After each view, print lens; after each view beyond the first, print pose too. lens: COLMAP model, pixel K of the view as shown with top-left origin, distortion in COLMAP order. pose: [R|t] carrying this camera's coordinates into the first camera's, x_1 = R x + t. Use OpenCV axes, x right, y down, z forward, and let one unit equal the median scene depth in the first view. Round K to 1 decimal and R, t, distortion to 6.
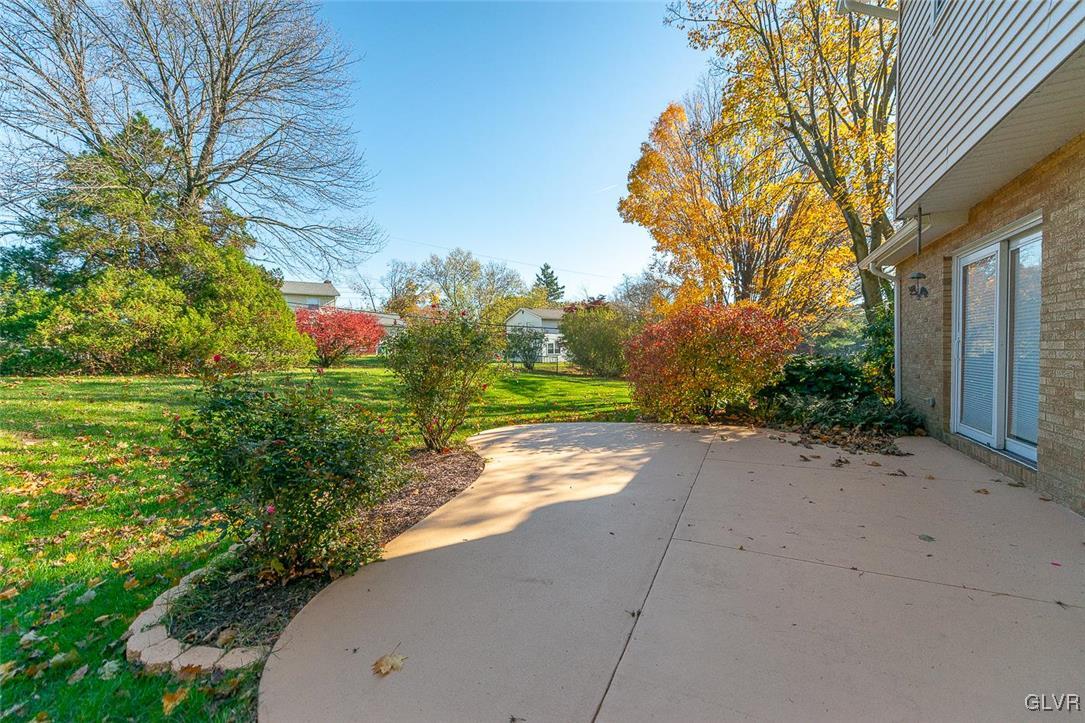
lens RADIAL K [[423.4, 0, 542.5], [0, 423.4, 361.5], [0, 0, 1]] dist [0.001568, 0.000121]
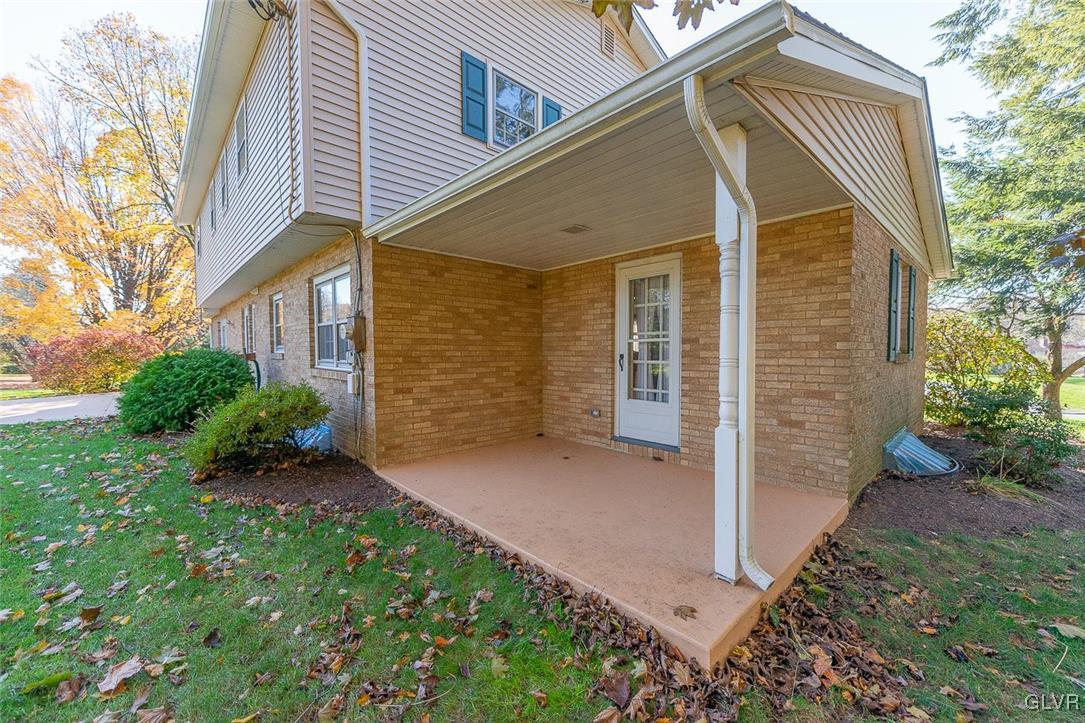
lens RADIAL K [[423.4, 0, 542.5], [0, 423.4, 361.5], [0, 0, 1]] dist [0.001568, 0.000121]
pose [[0.341368, -0.004083, 0.939921, -0.158131], [0.016712, 0.999859, -0.001726, 0.005032], [-0.939781, 0.016297, 0.341388, -0.323606]]
